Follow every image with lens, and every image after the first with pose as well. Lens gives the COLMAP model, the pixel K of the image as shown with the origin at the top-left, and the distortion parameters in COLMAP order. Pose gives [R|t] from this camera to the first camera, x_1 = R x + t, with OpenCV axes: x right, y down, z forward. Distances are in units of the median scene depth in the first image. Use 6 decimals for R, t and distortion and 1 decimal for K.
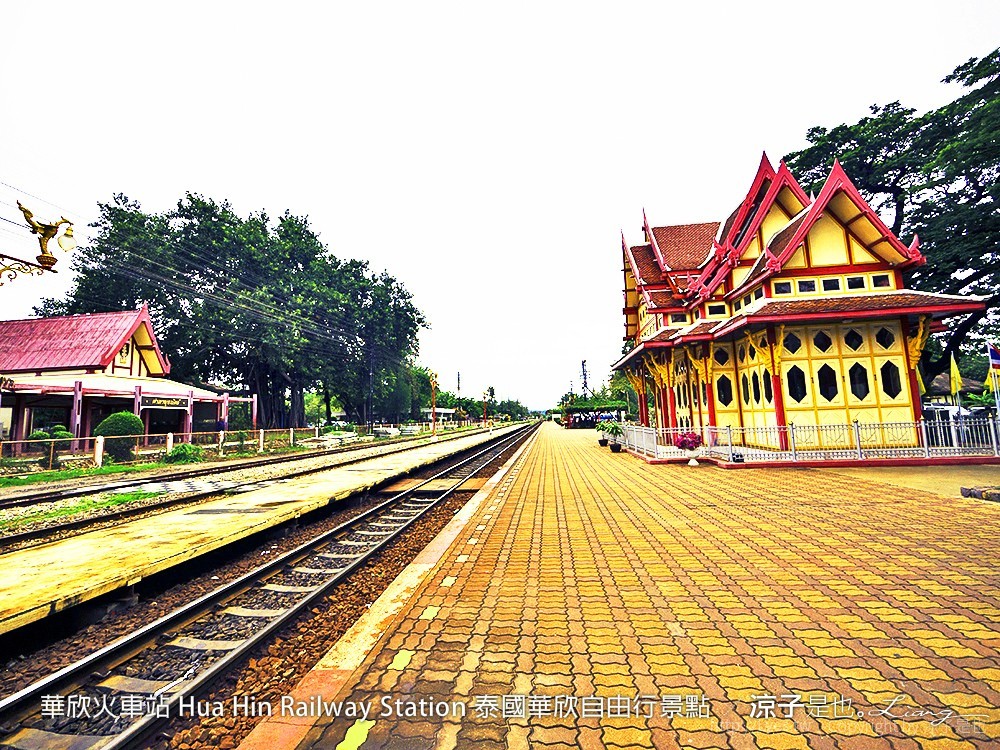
lens RADIAL K [[438.1, 0, 500.0], [0, 438.1, 375.0], [0, 0, 1]] dist [-0.003915, -0.000306]
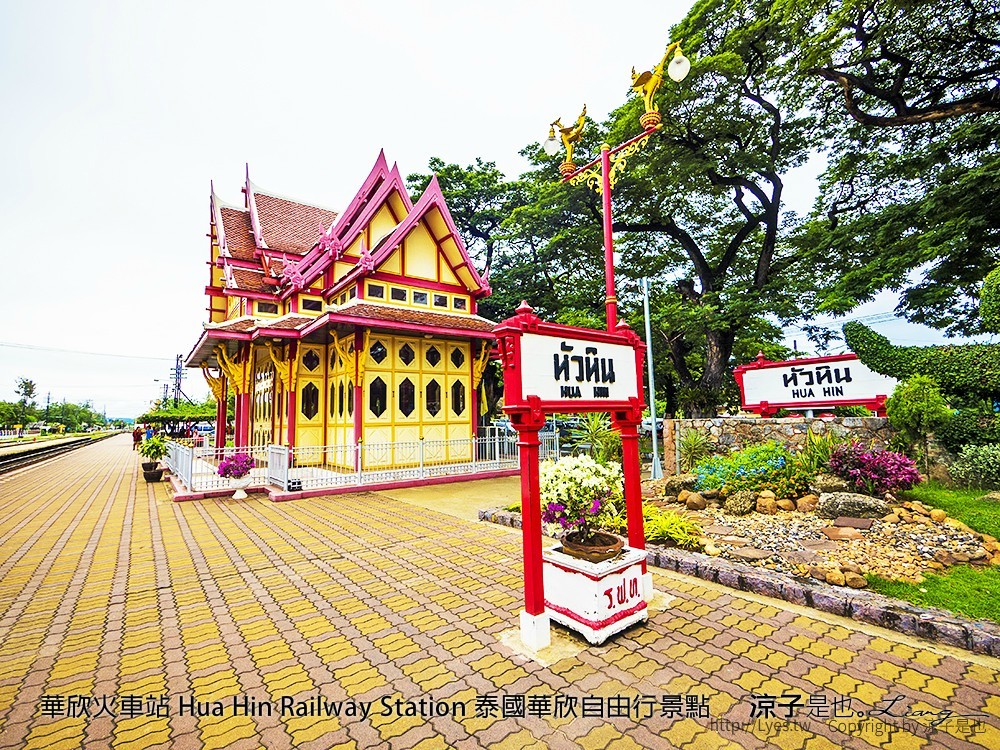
lens RADIAL K [[462.6, 0, 500.0], [0, 462.6, 375.0], [0, 0, 1]] dist [0.000842, 0.000085]
pose [[0.721845, 0.088512, 0.686372, 0.185877], [-0.074571, 0.995961, -0.050011, 0.003948], [-0.688026, -0.015083, 0.725529, 0.118888]]
